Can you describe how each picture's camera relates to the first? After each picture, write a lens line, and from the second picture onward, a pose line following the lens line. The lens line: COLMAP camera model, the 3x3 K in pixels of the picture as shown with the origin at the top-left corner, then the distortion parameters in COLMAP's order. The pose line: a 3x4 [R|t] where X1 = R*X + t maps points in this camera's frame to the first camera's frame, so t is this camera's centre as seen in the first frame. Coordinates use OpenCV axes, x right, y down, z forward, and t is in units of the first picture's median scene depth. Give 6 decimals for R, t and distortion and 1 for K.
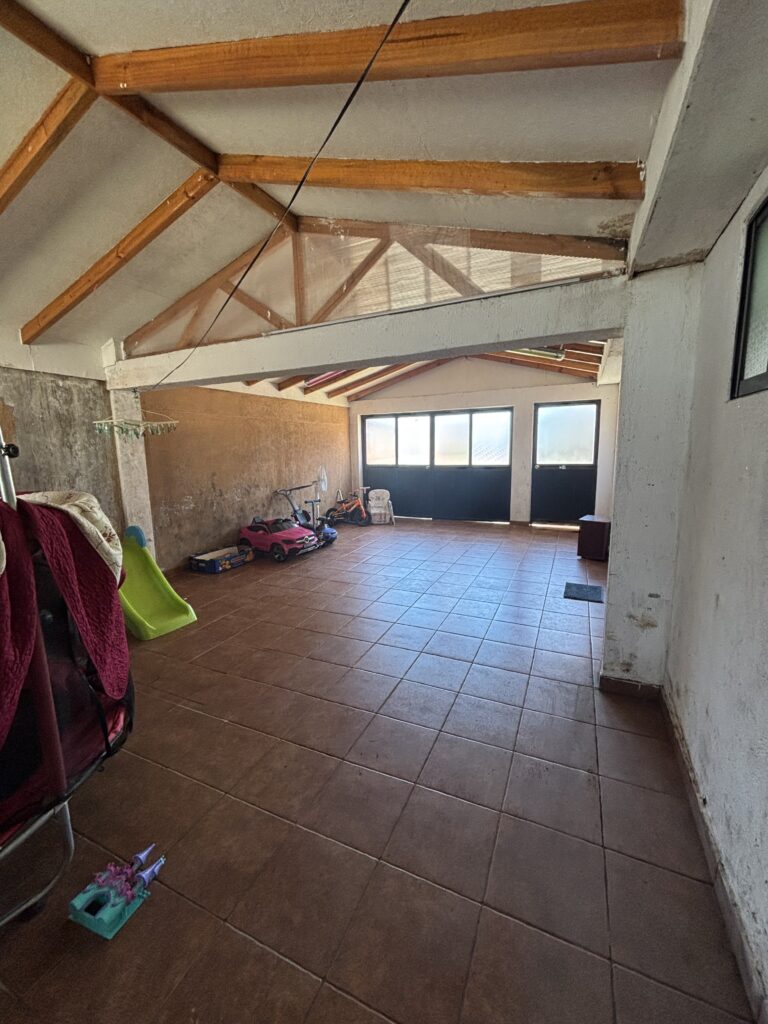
lens RADIAL K [[415.3, 0, 385.4], [0, 415.3, 511.2], [0, 0, 1]] dist [-0.000921, -0.000149]
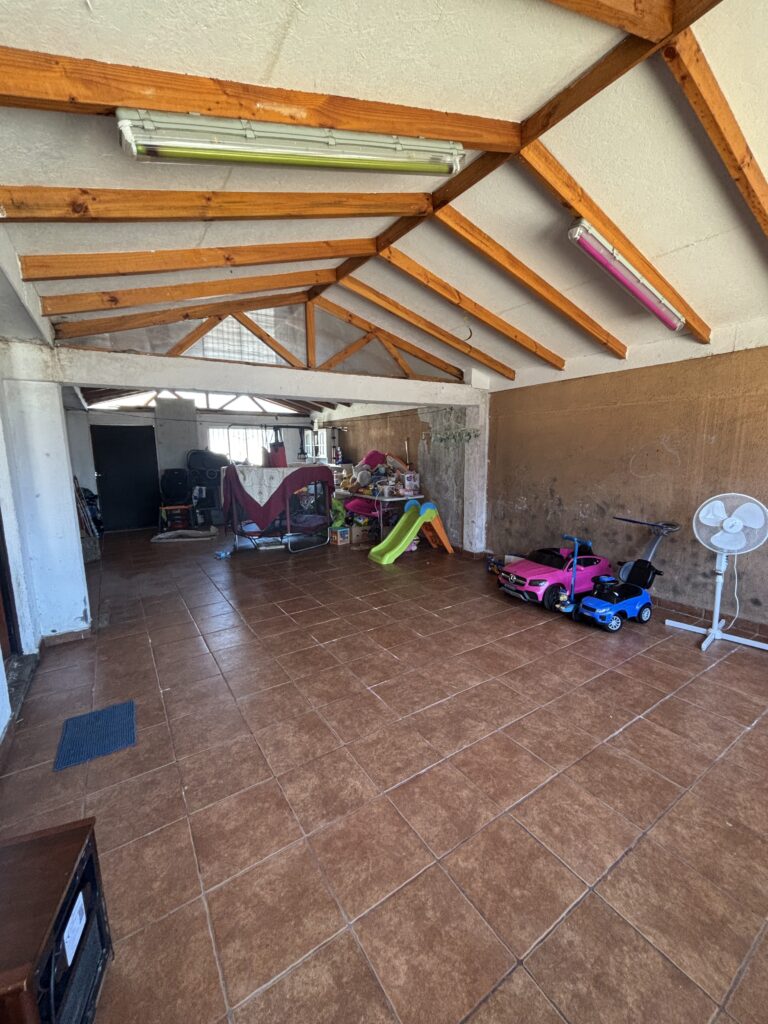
lens RADIAL K [[415.3, 0, 385.4], [0, 415.3, 511.2], [0, 0, 1]] dist [-0.000921, -0.000149]
pose [[-0.527890, 0.151971, -0.835606, 0.526220], [-0.108126, 0.963830, 0.243599, -0.201533], [0.842402, 0.218944, -0.492364, 1.156510]]
